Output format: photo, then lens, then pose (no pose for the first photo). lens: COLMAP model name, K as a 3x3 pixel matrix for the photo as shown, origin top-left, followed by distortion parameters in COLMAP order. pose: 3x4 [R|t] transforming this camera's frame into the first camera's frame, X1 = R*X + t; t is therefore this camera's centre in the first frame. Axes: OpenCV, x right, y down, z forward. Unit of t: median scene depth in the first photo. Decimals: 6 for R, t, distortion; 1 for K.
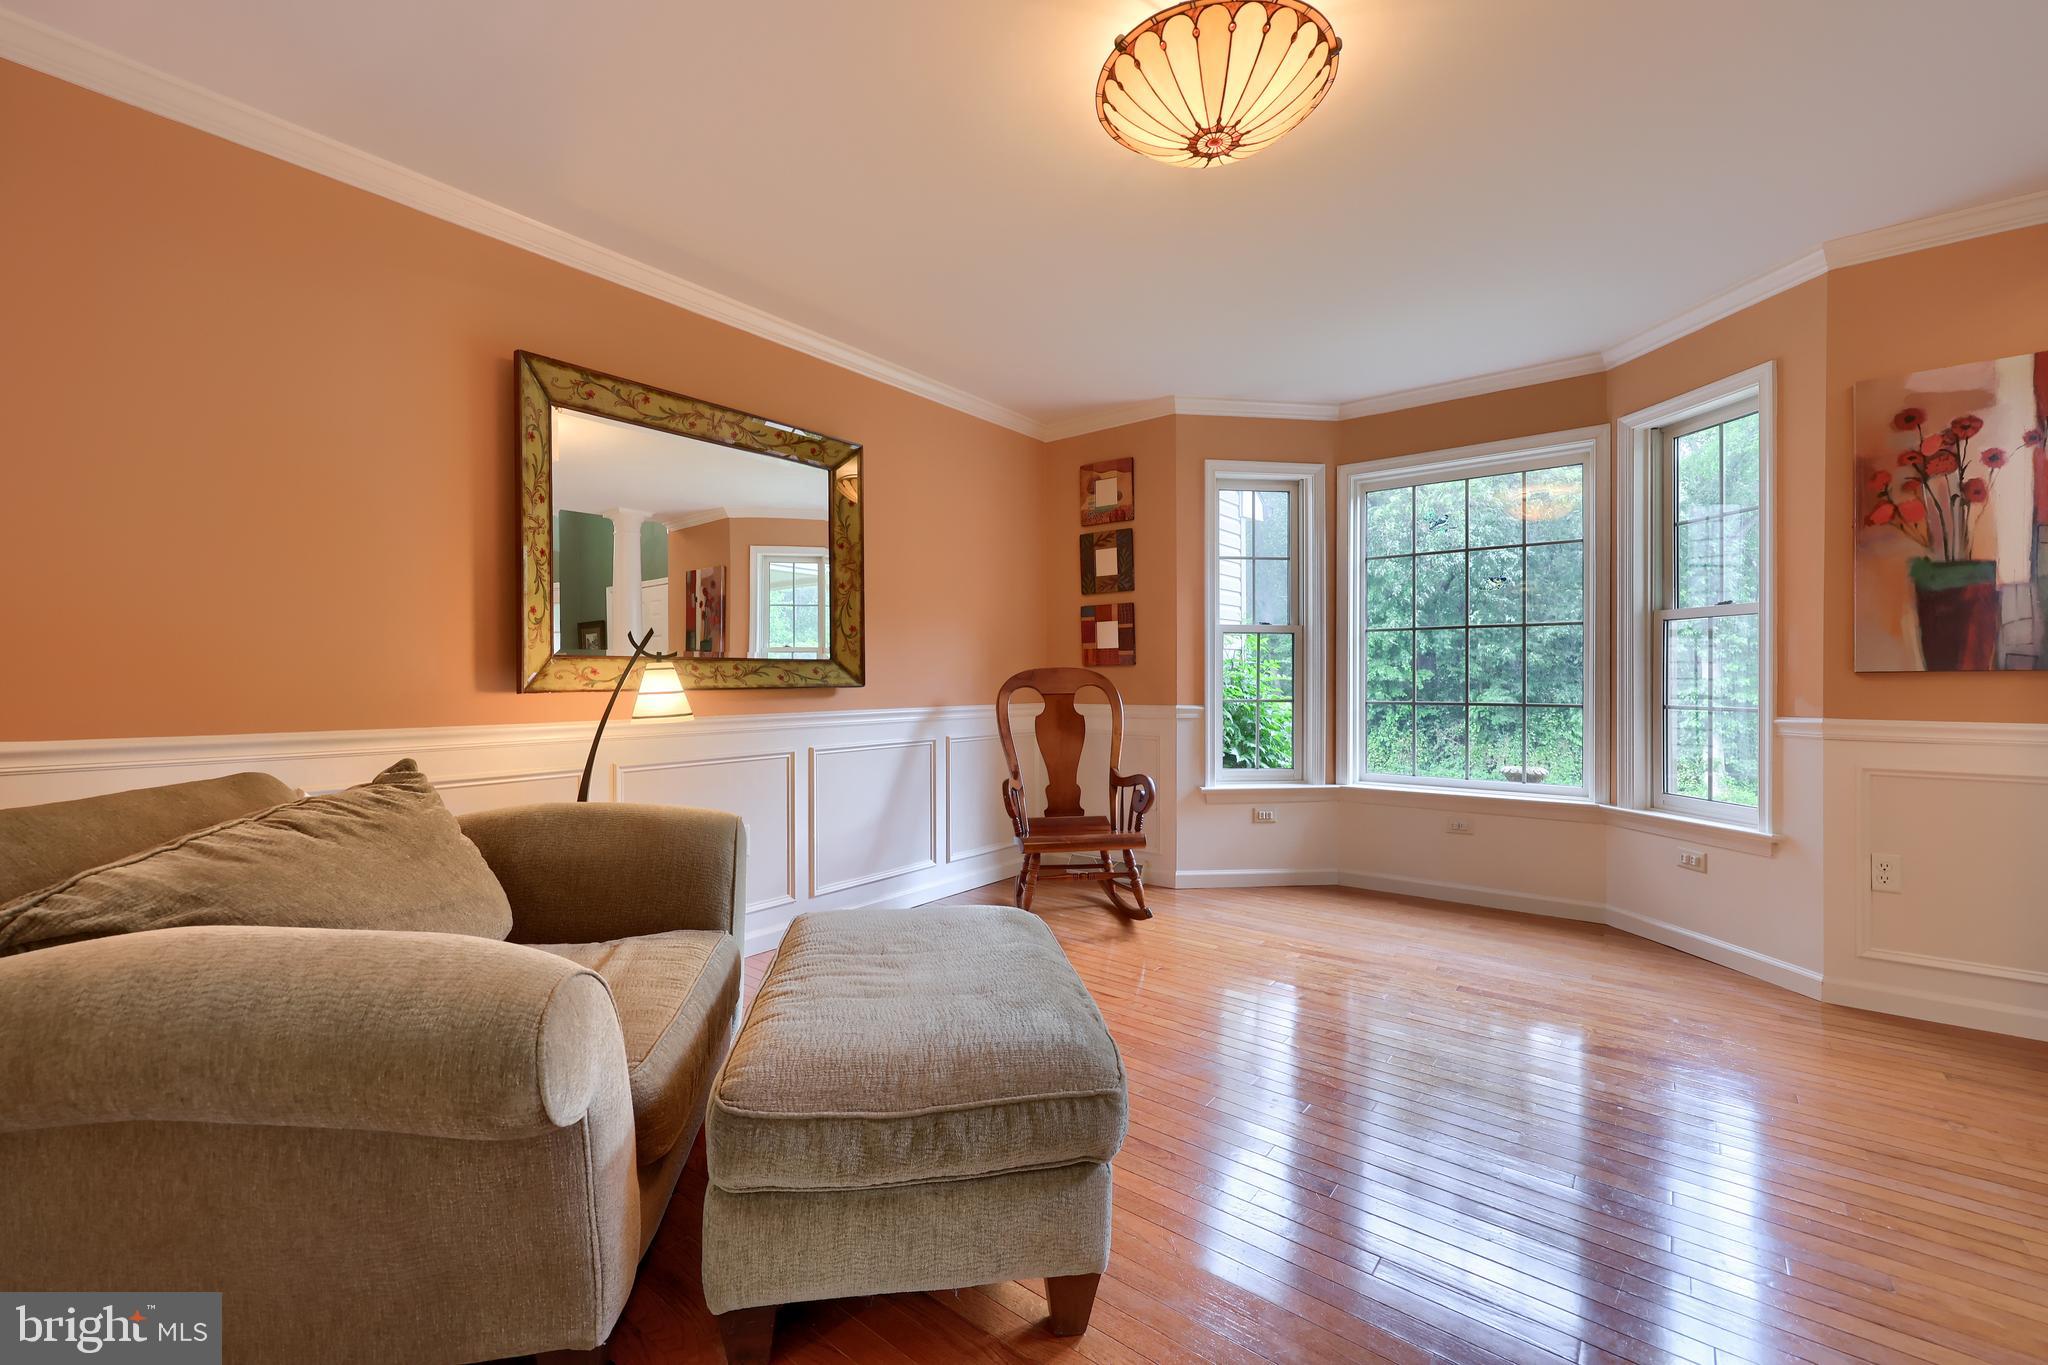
lens RADIAL K [[835.4, 0, 1023.8], [0, 835.4, 677.6], [0, 0, 1]] dist [-0.001140, 0.001107]
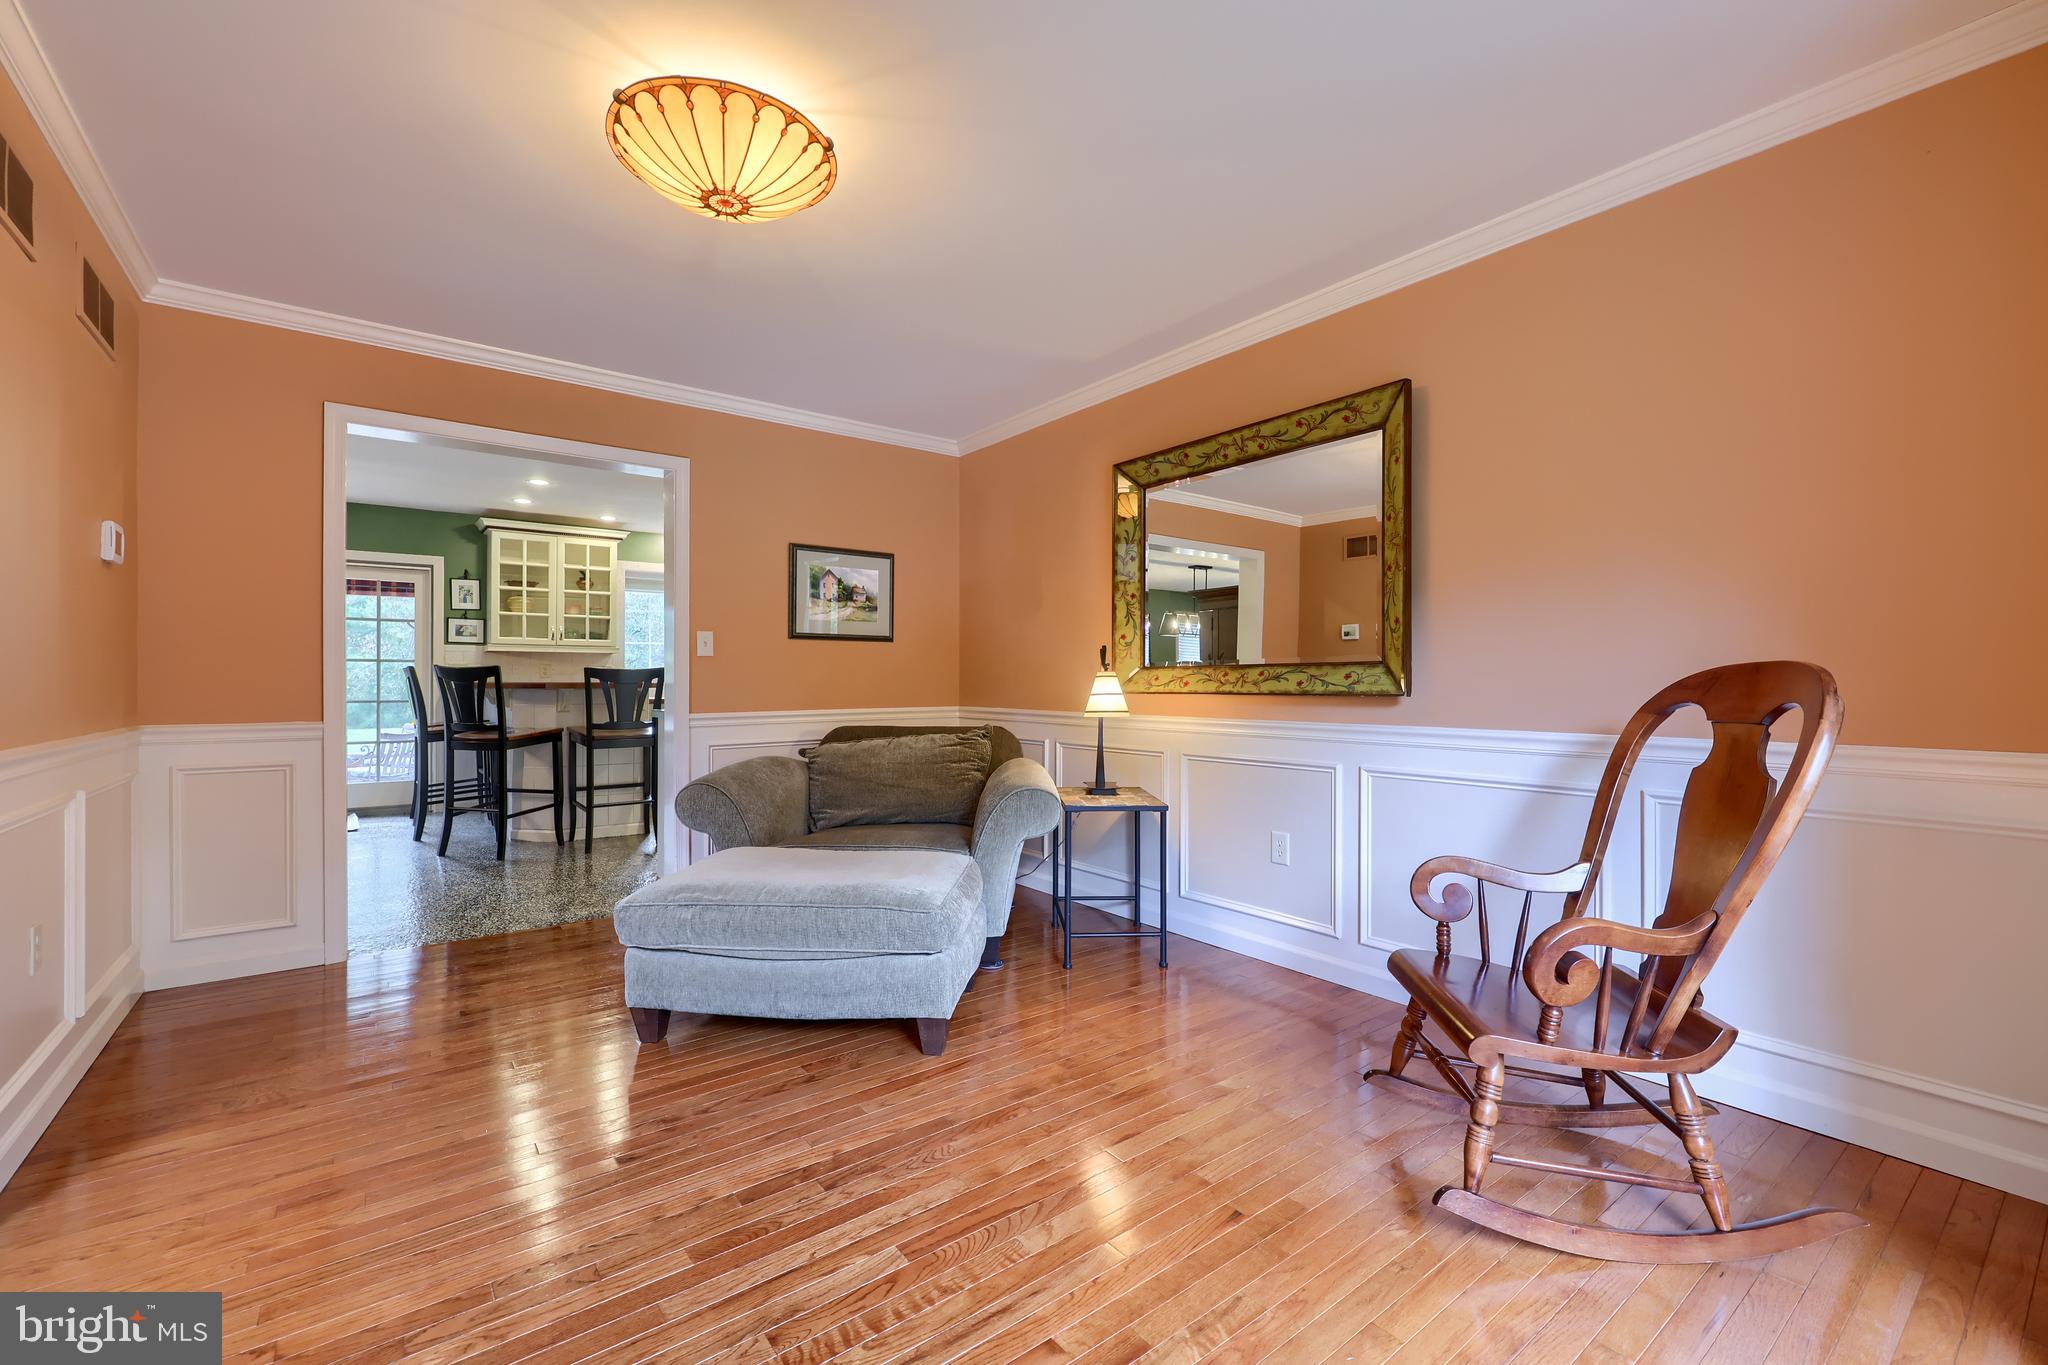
lens RADIAL K [[835.4, 0, 1019.1], [0, 835.4, 688.4], [0, 0, 1]] dist [-0.001140, 0.001107]
pose [[-0.235919, 0.002837, -0.971769, 0.737872], [-0.003113, 0.999988, 0.003675, 0.003597], [0.971768, 0.003892, -0.235907, 0.980258]]
